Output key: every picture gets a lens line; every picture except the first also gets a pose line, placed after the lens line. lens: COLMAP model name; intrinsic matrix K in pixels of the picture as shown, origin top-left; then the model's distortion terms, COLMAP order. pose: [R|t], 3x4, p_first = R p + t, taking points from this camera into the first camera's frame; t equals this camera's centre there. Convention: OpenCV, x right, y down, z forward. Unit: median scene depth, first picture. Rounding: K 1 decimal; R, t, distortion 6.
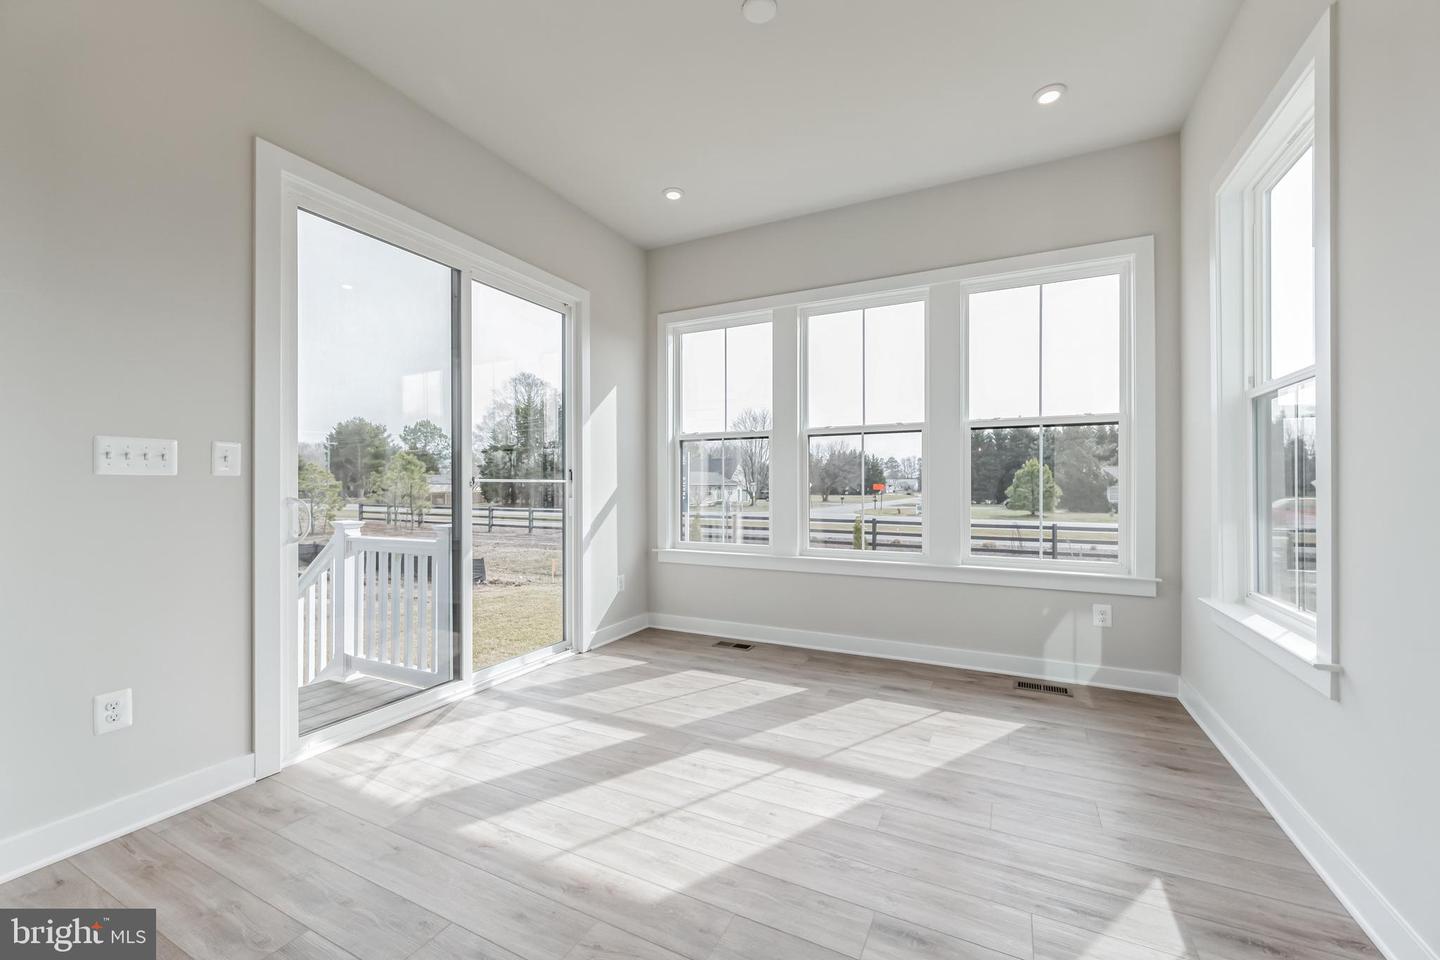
lens RADIAL K [[570.1, 0, 727.4], [0, 570.1, 486.3], [0, 0, 1]] dist [-0.001559, -0.000235]
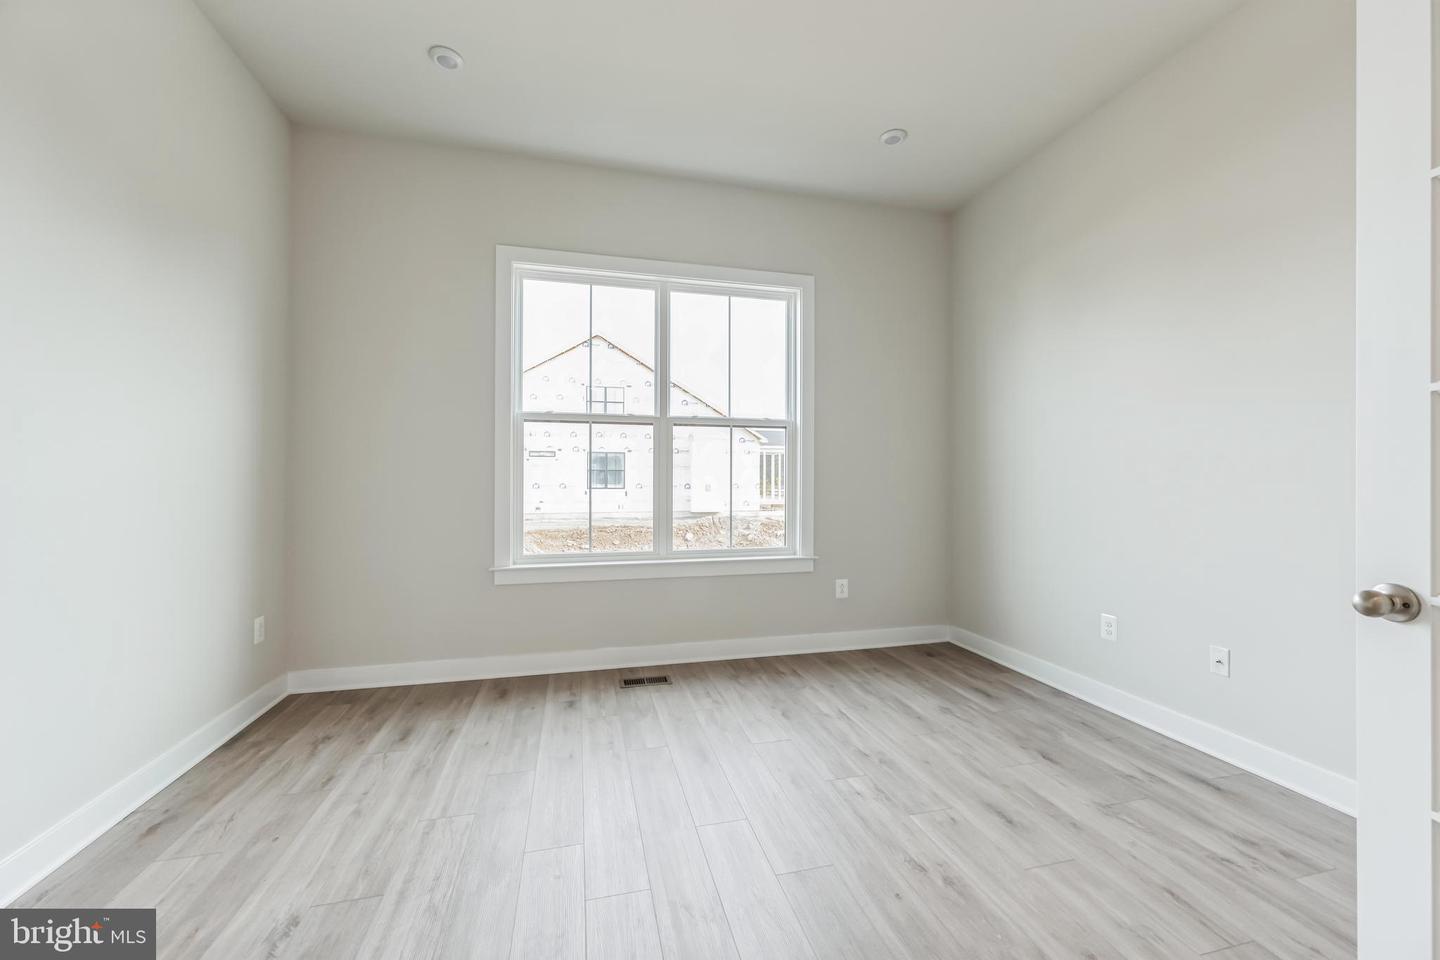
lens RADIAL K [[606.9, 0, 733.8], [0, 606.9, 472.9], [0, 0, 1]] dist [0.002912, 0.000168]
pose [[0.759521, 0.010197, 0.650403, -0.198449], [-0.003766, 0.999929, -0.011279, -0.001869], [-0.650472, 0.006117, 0.759506, 0.108086]]
